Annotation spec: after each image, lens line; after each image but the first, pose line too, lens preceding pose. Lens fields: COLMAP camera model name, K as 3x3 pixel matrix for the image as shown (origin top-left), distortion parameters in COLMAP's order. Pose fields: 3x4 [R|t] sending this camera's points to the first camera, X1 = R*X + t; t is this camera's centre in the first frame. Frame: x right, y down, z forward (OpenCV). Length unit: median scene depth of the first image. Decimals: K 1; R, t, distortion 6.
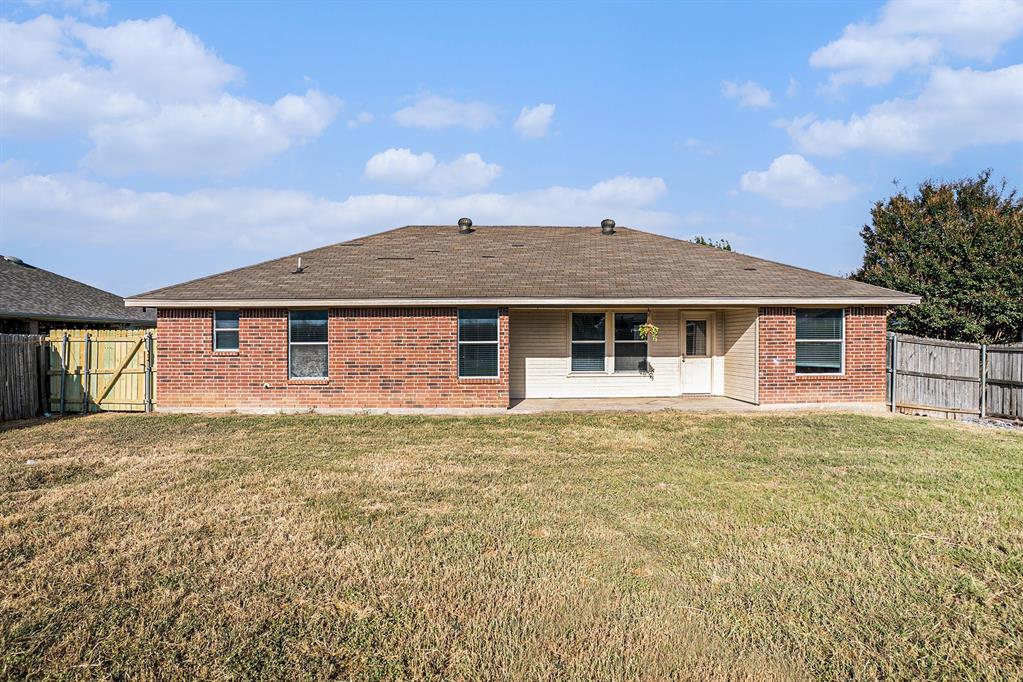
lens RADIAL K [[511.5, 0, 525.9], [0, 511.5, 351.1], [0, 0, 1]] dist [-0.060583, 0.016801]
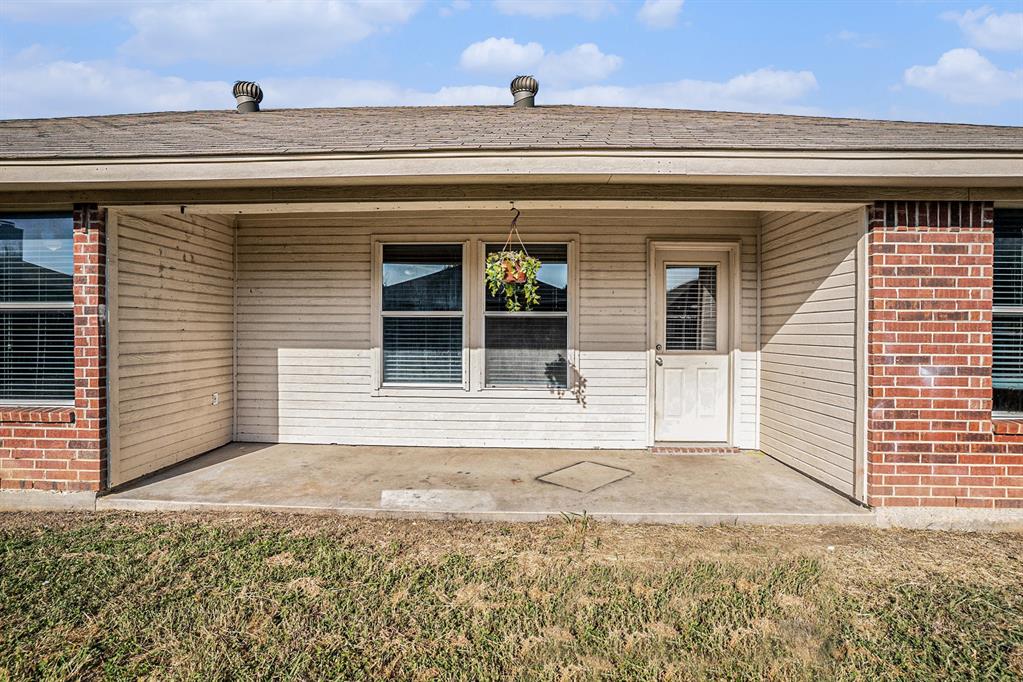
lens RADIAL K [[511.5, 0, 513.8], [0, 511.5, 316.5], [0, 0, 1]] dist [-0.060583, 0.016801]
pose [[0.996337, 0.010221, -0.084899, 0.263757], [-0.013305, 0.999269, -0.035836, -0.000947], [0.084471, 0.036834, 0.995745, 0.668982]]
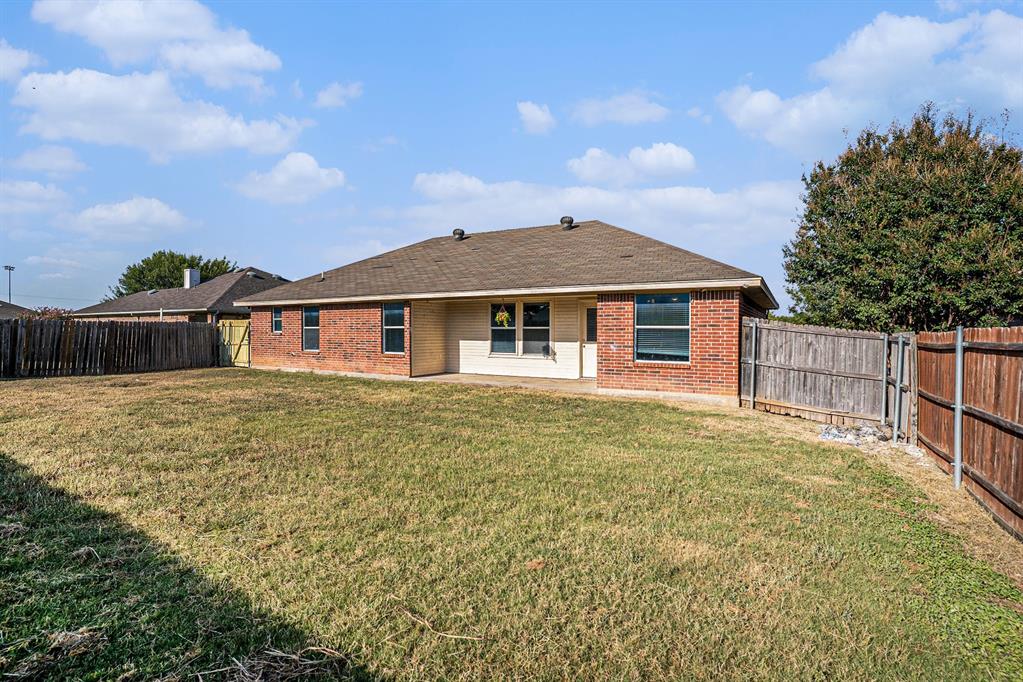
lens RADIAL K [[511.5, 0, 514.6], [0, 511.5, 334.9], [0, 0, 1]] dist [-0.060583, 0.016801]
pose [[0.845567, 0.012485, -0.533723, 0.877893], [-0.016634, 0.999857, -0.002965, 0.001556], [0.533610, 0.011385, 0.845654, 0.020459]]
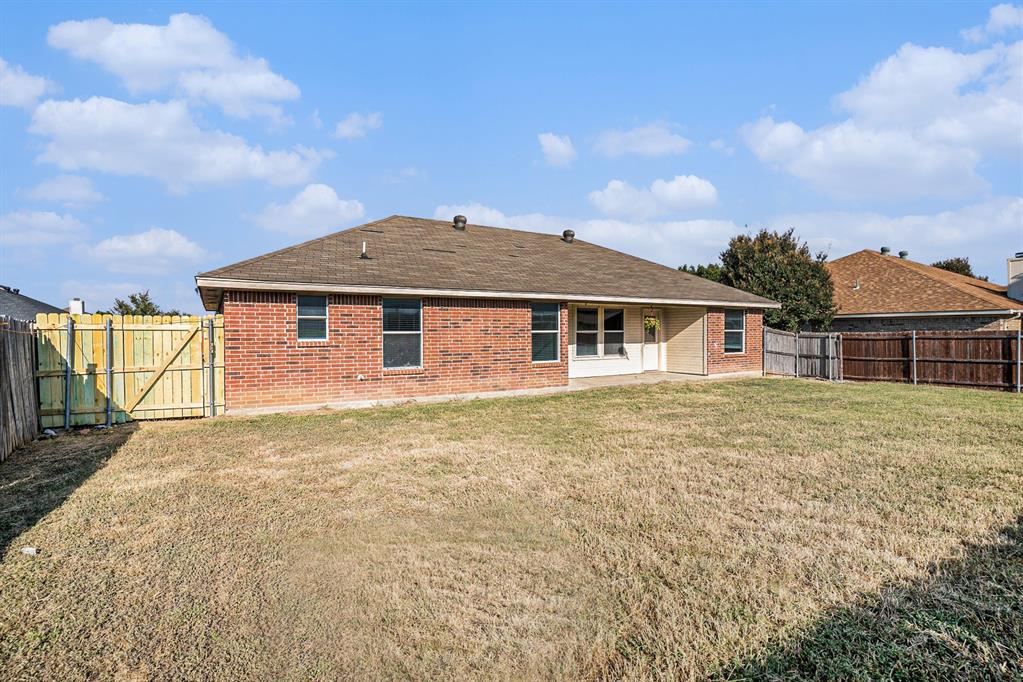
lens RADIAL K [[511.5, 0, 557.4], [0, 511.5, 342.1], [0, 0, 1]] dist [-0.060583, 0.016801]
pose [[0.845637, -0.010081, 0.533663, -0.670873], [0.011091, 0.999938, 0.001313, 0.005214], [-0.533643, 0.004808, 0.845696, 0.003763]]
